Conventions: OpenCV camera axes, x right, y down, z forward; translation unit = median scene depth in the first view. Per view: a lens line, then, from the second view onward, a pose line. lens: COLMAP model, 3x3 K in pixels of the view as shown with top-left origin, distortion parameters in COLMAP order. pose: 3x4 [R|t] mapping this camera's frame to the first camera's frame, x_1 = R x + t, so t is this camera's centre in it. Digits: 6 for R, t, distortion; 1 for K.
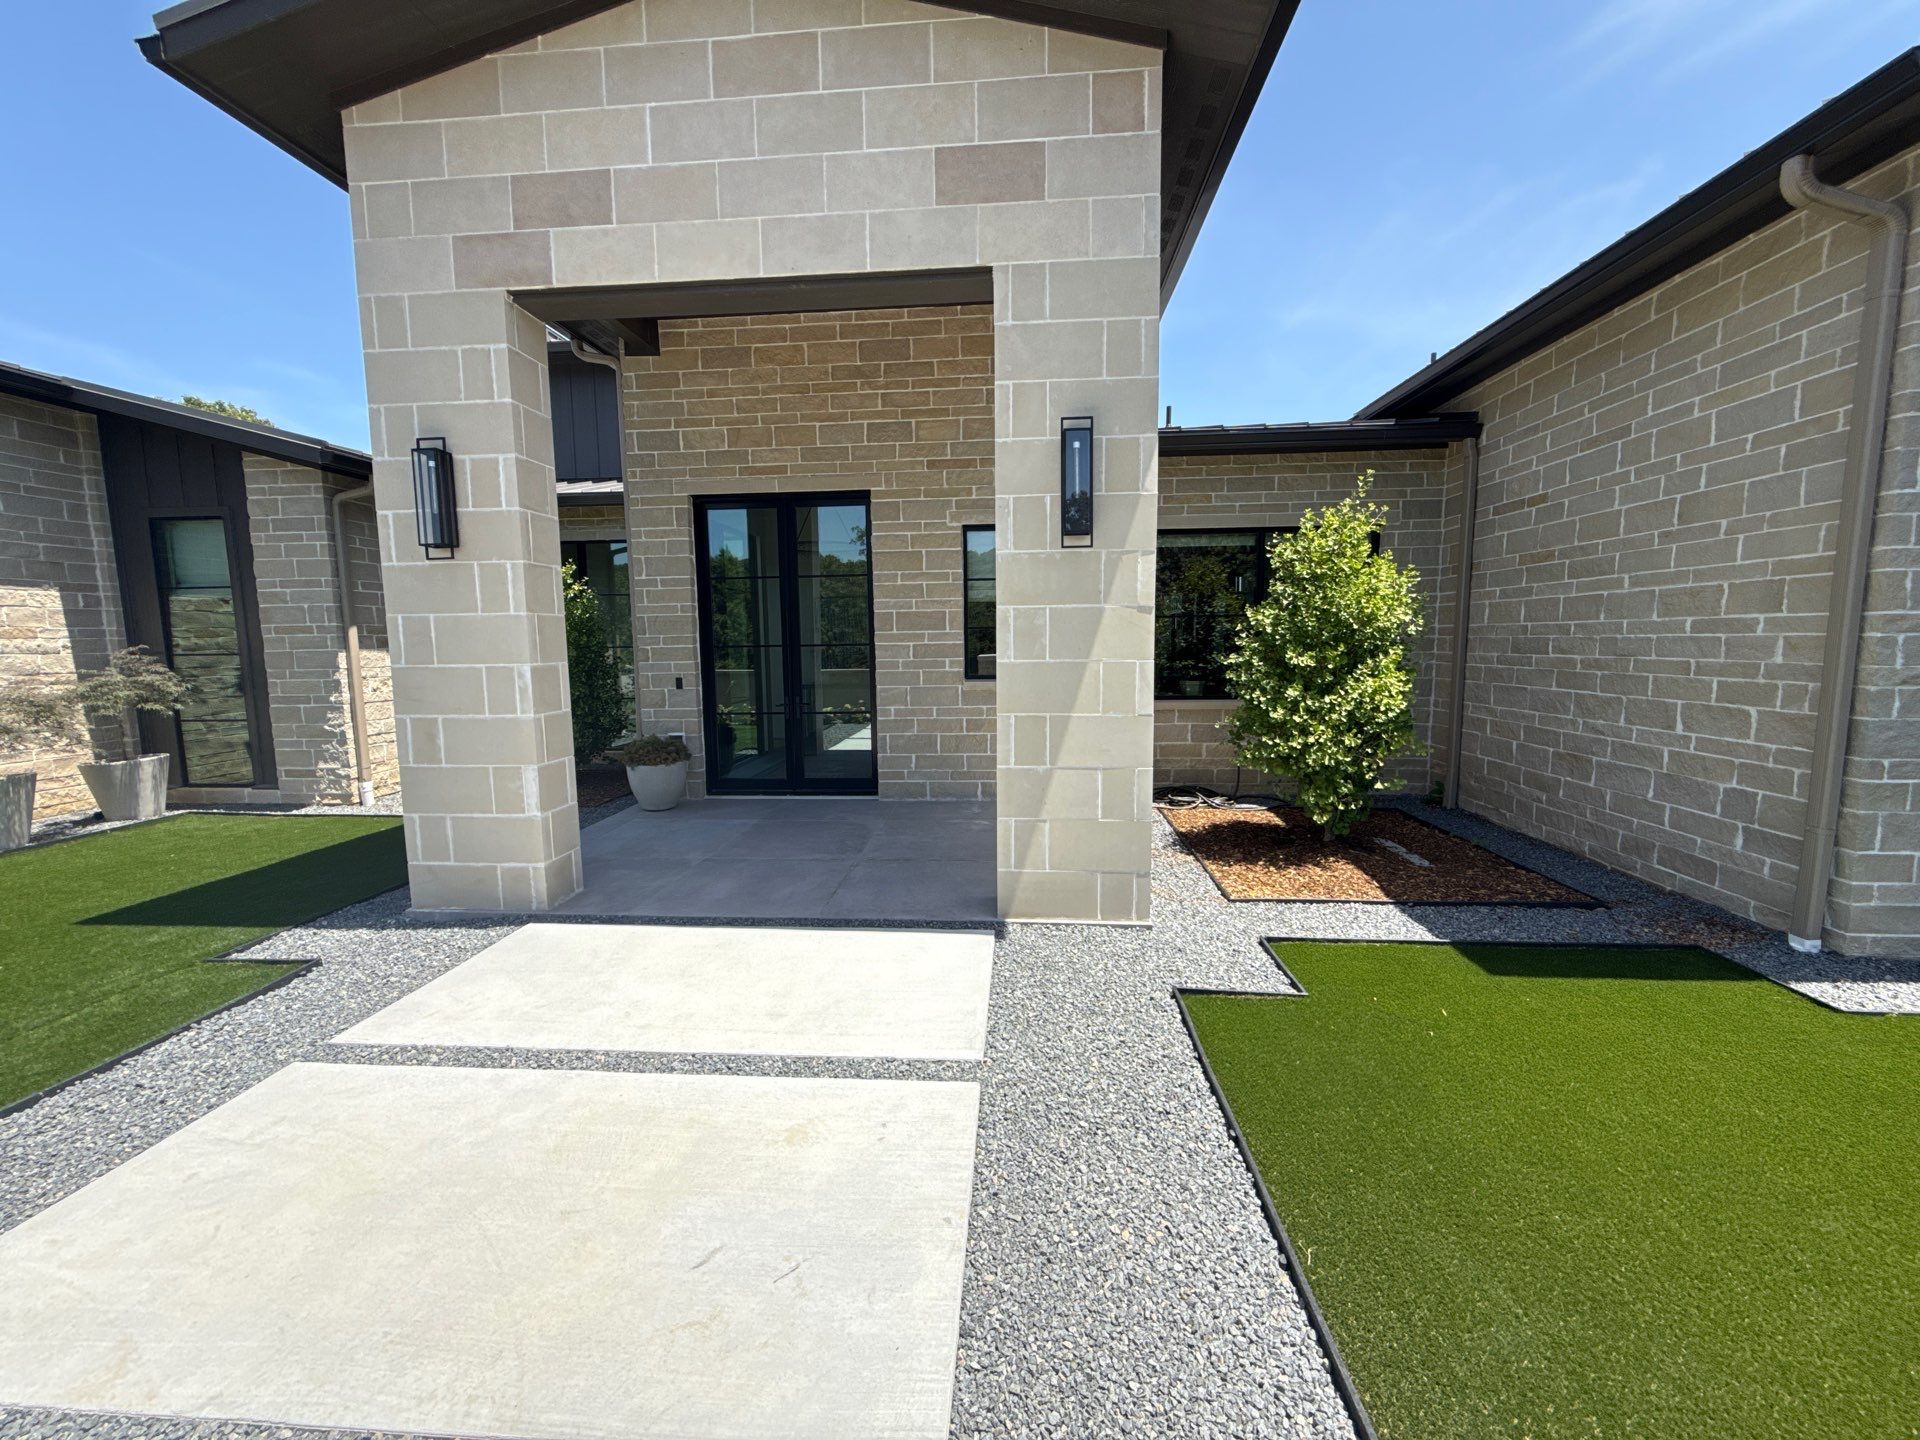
lens RADIAL K [[763.2, 0, 961.3], [0, 763.2, 721.6], [0, 0, 1]] dist [0.000423, -0.000521]
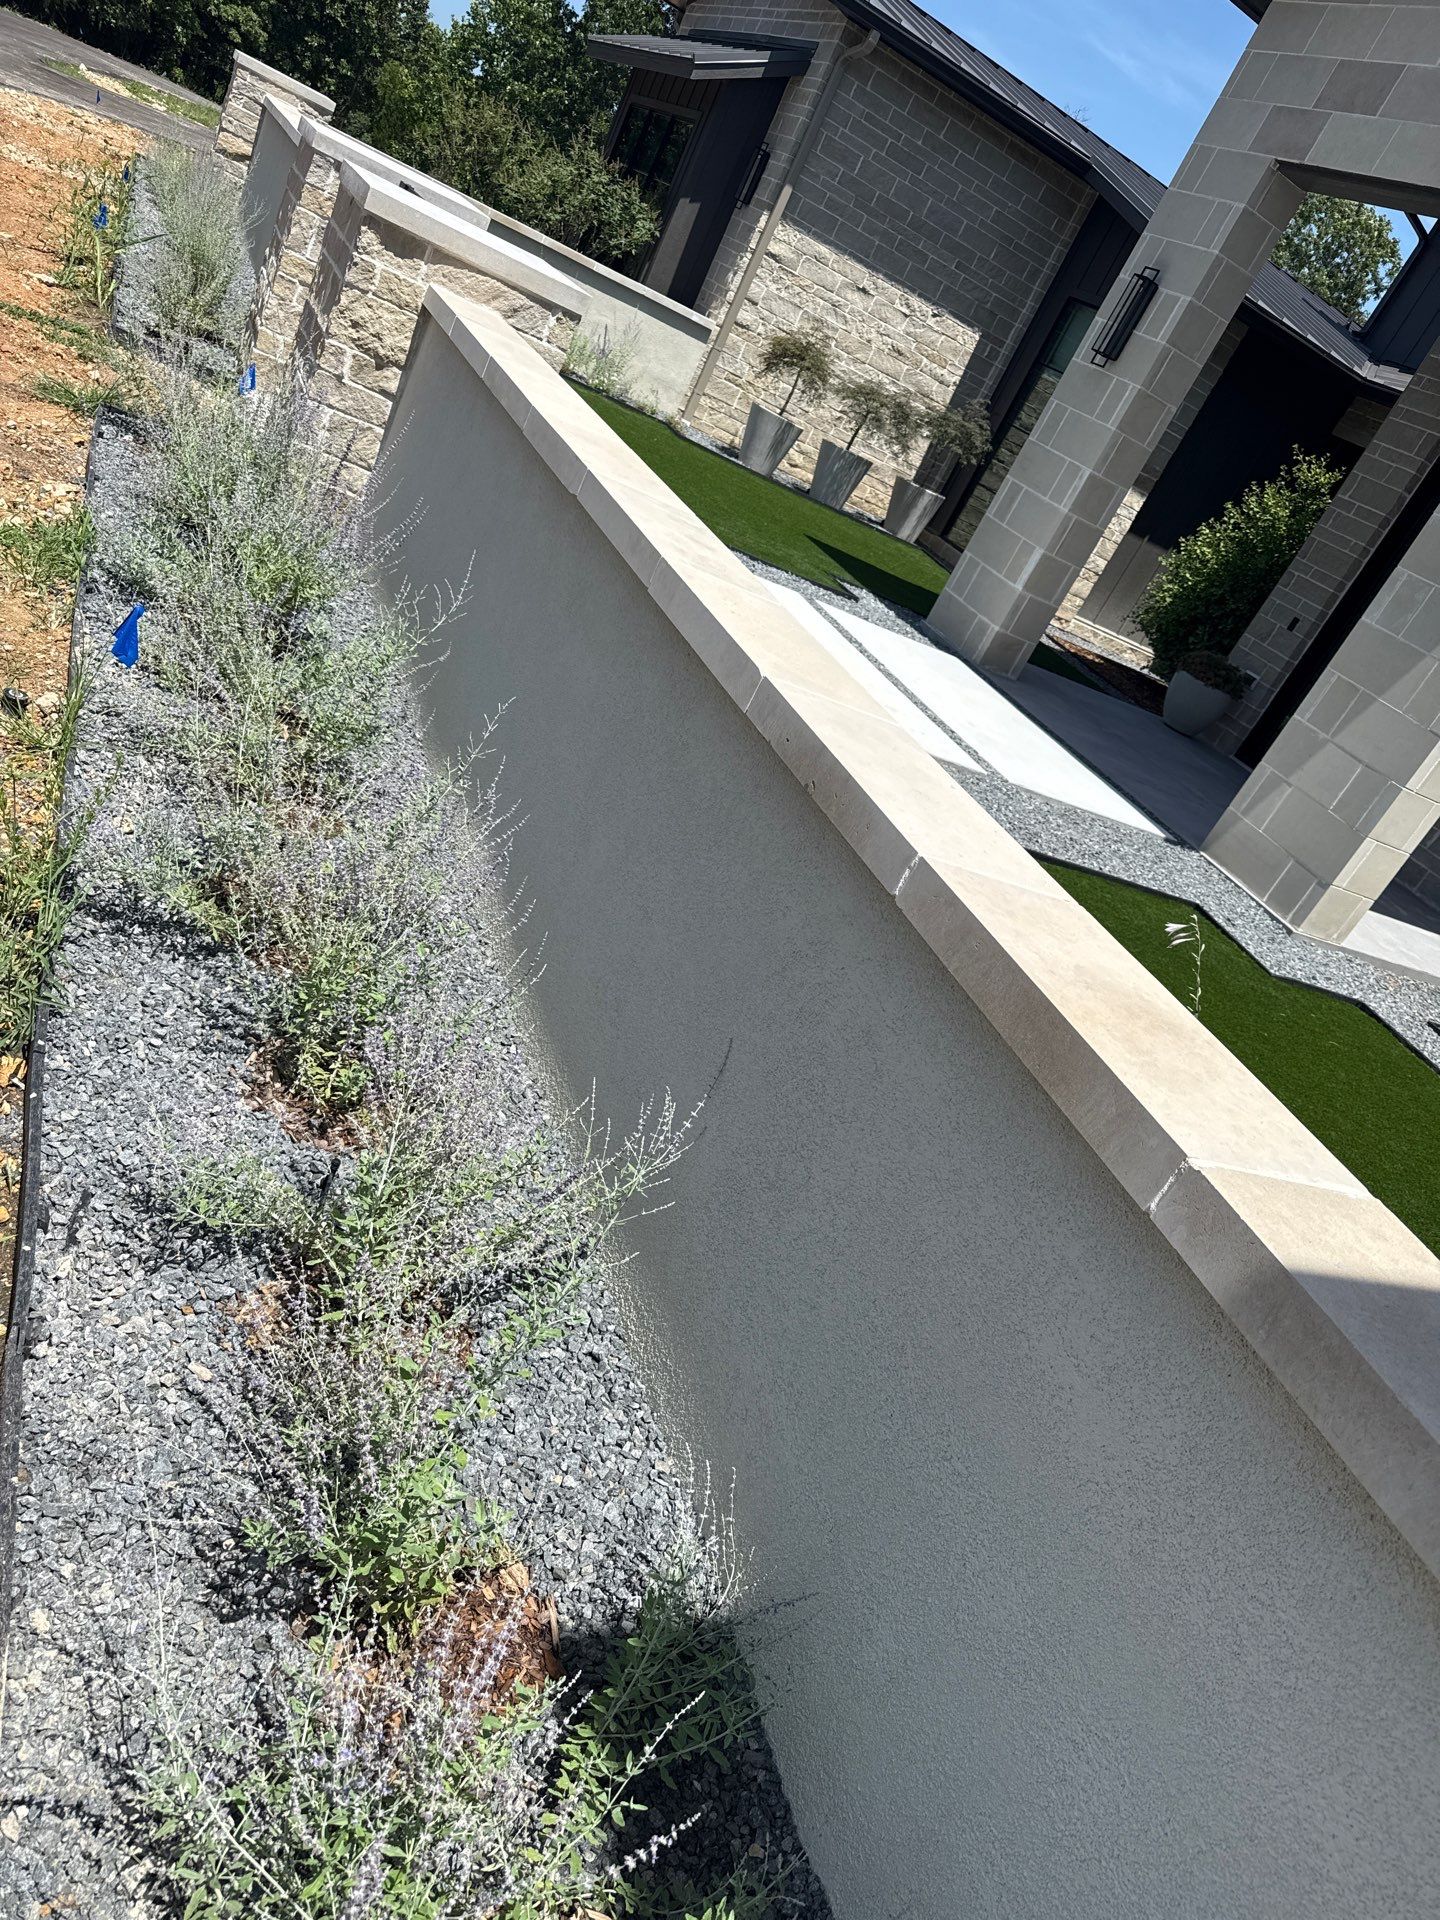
lens RADIAL K [[1363.3, 0, 717.8], [0, 1363.3, 955.0], [0, 0, 1]] dist [0.007303, -0.010811]
pose [[0.382319, 0.581966, -0.717738, 0.963276], [-0.527915, 0.775066, 0.347244, 0.063733], [0.758379, 0.246146, 0.603551, -0.436782]]
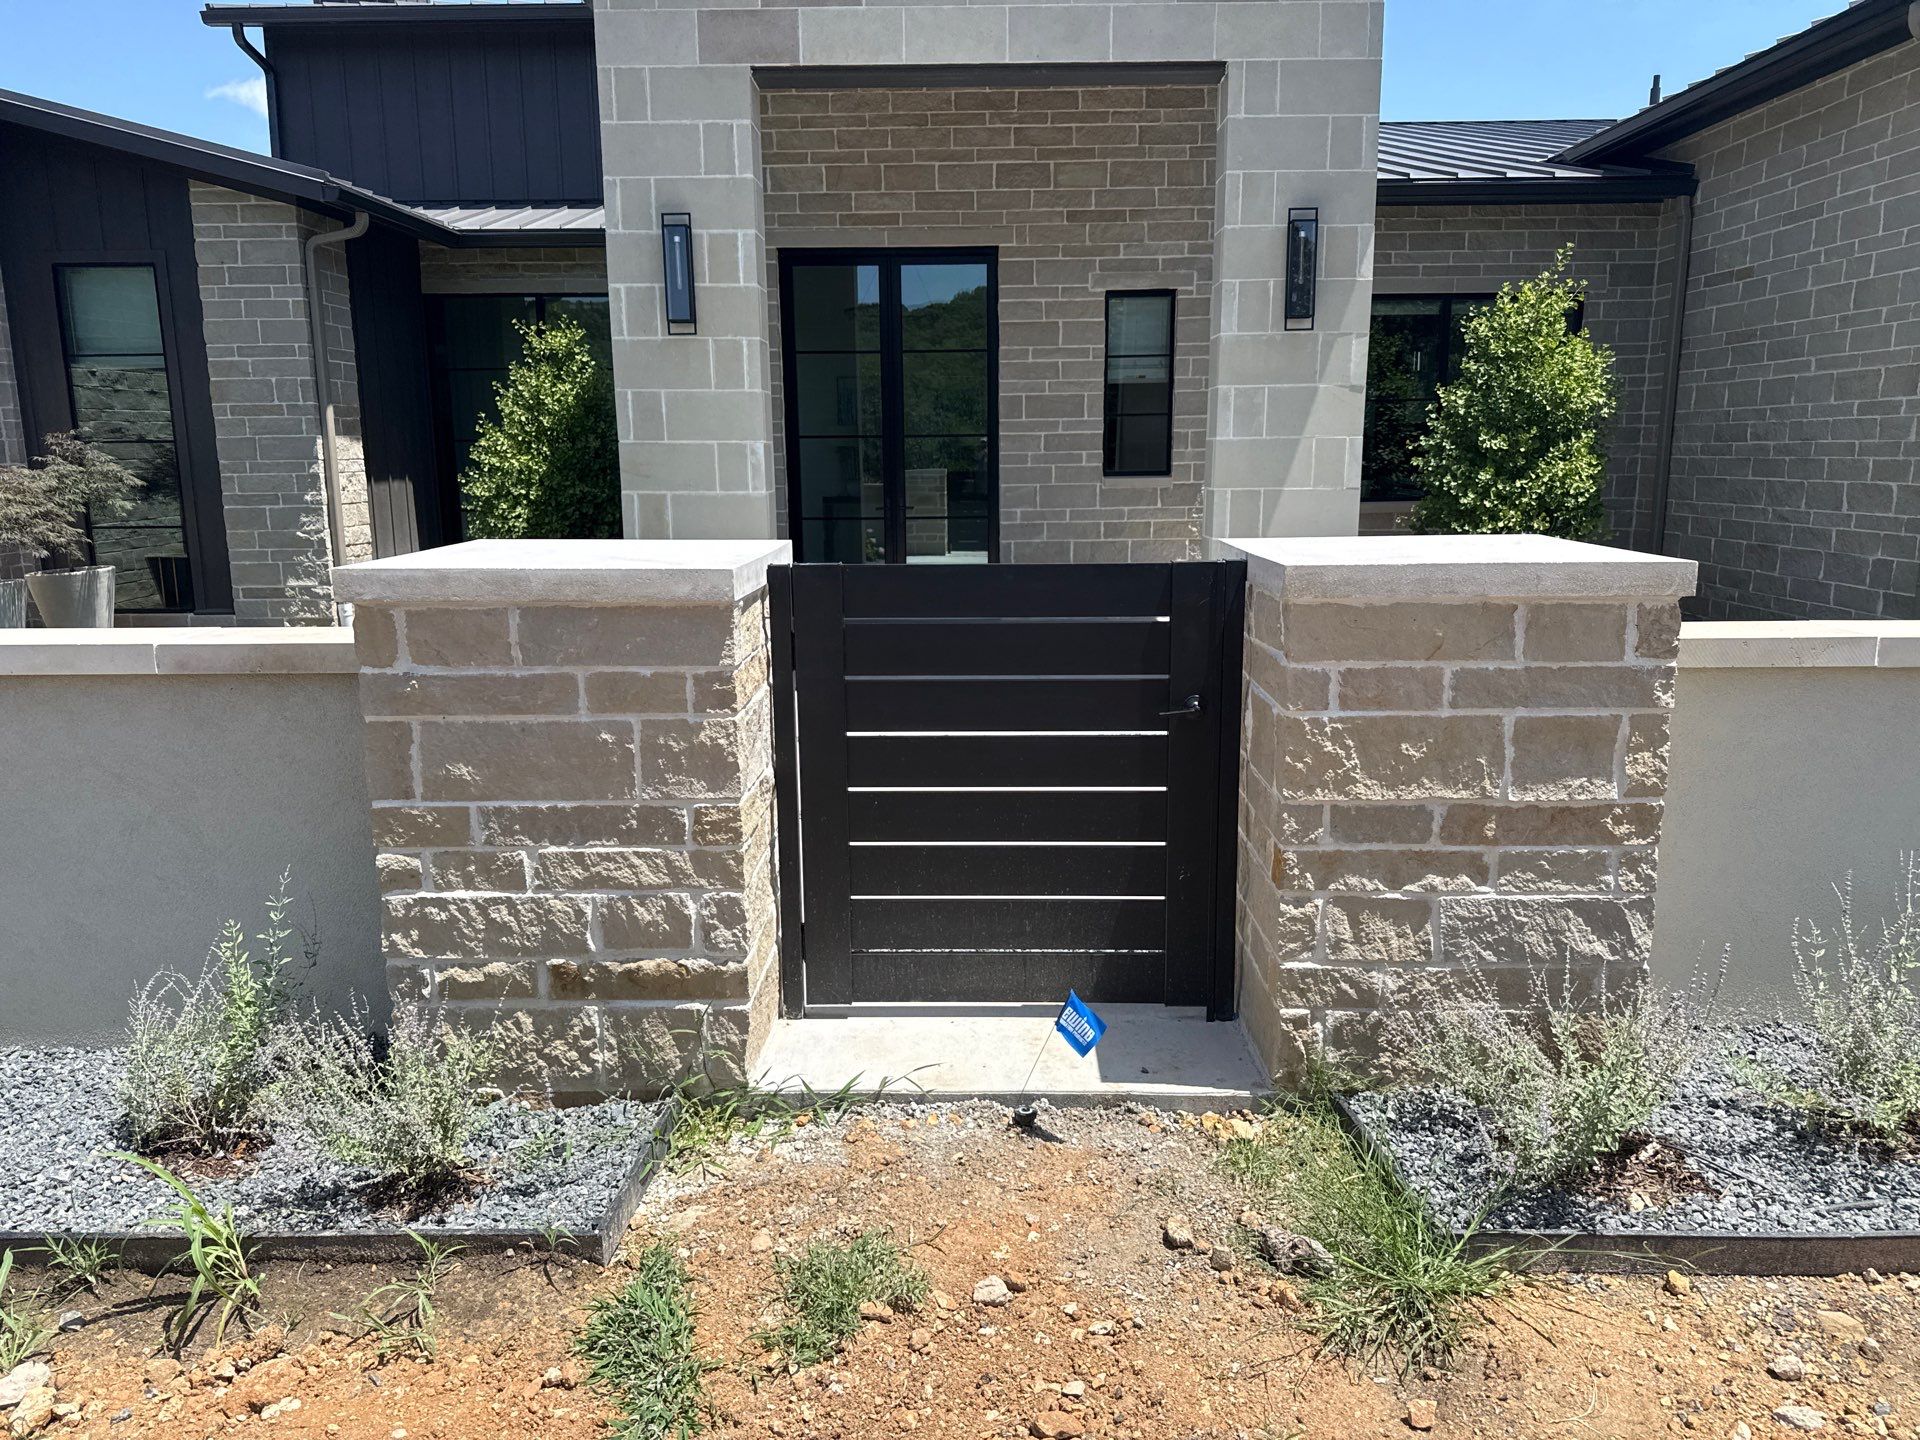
lens RADIAL K [[1363.3, 0, 964.3], [0, 1363.3, 713.2], [0, 0, 1]] dist [0.007303, -0.010811]
pose [[0.997835, -0.008363, 0.065238, -0.344924], [0.002992, 0.996628, 0.081998, 0.117569], [-0.065704, -0.081625, 0.994495, -0.715440]]
